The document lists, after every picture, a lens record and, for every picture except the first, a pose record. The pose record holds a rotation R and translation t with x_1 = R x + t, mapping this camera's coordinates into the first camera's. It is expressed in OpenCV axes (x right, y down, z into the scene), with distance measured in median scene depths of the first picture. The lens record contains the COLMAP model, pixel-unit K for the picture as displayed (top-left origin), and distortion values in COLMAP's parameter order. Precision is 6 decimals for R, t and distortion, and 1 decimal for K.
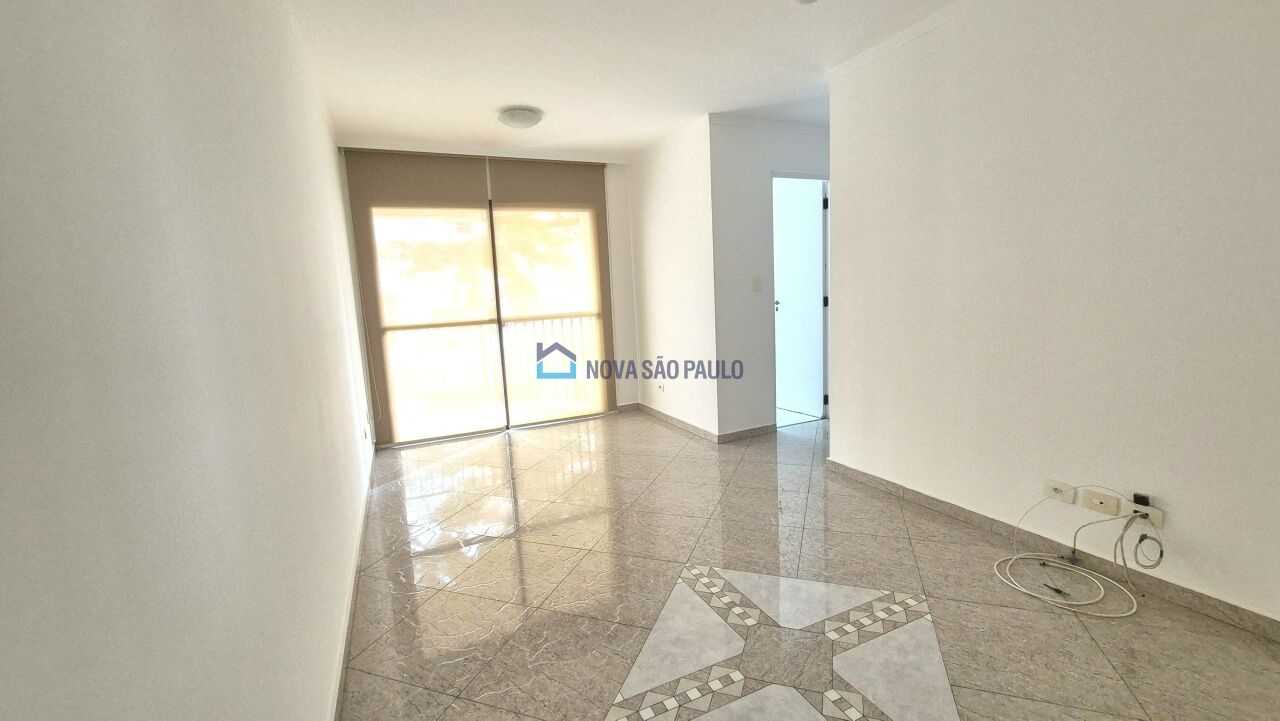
lens RADIAL K [[525.6, 0, 640.0], [0, 525.6, 360.5], [0, 0, 1]] dist [-0.000556, 0.000088]
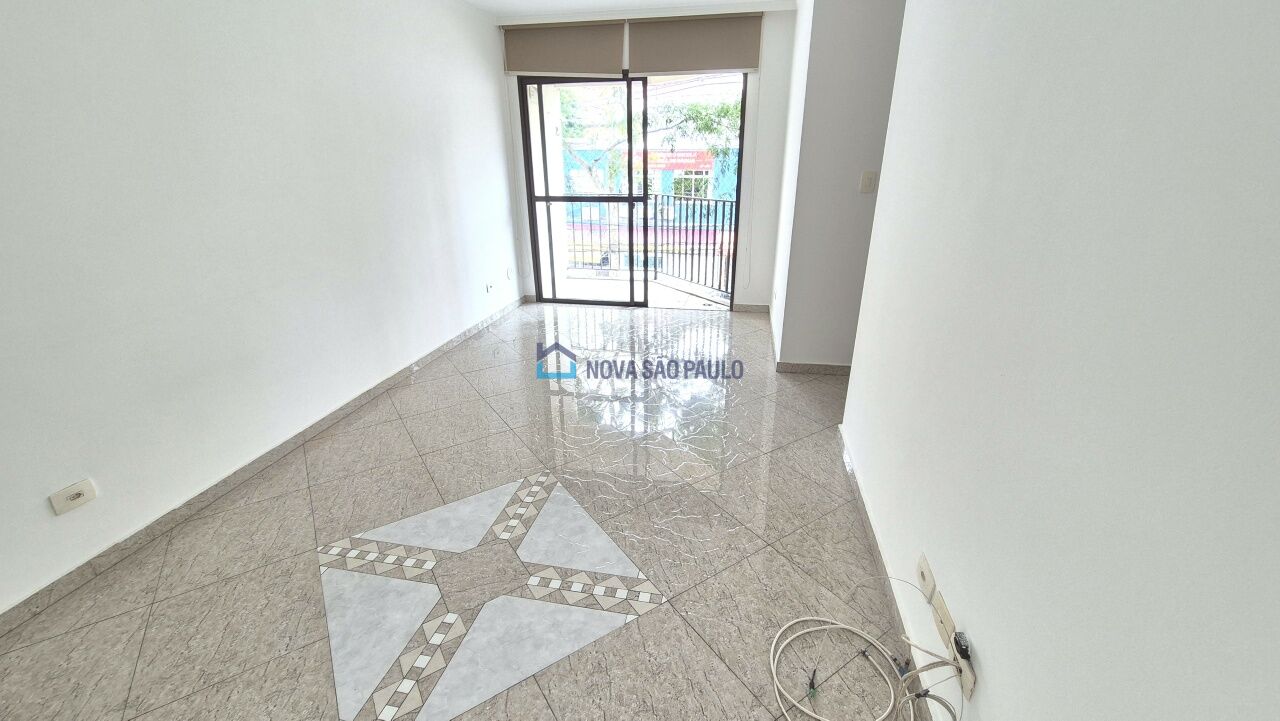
lens RADIAL K [[525.6, 0, 640.0], [0, 525.6, 360.5], [0, 0, 1]] dist [-0.000556, 0.000088]
pose [[0.803757, 0.253255, -0.538365, 0.899834], [-0.109857, 0.952494, 0.284054, -0.170995], [0.584728, -0.169167, 0.793395, 0.369682]]
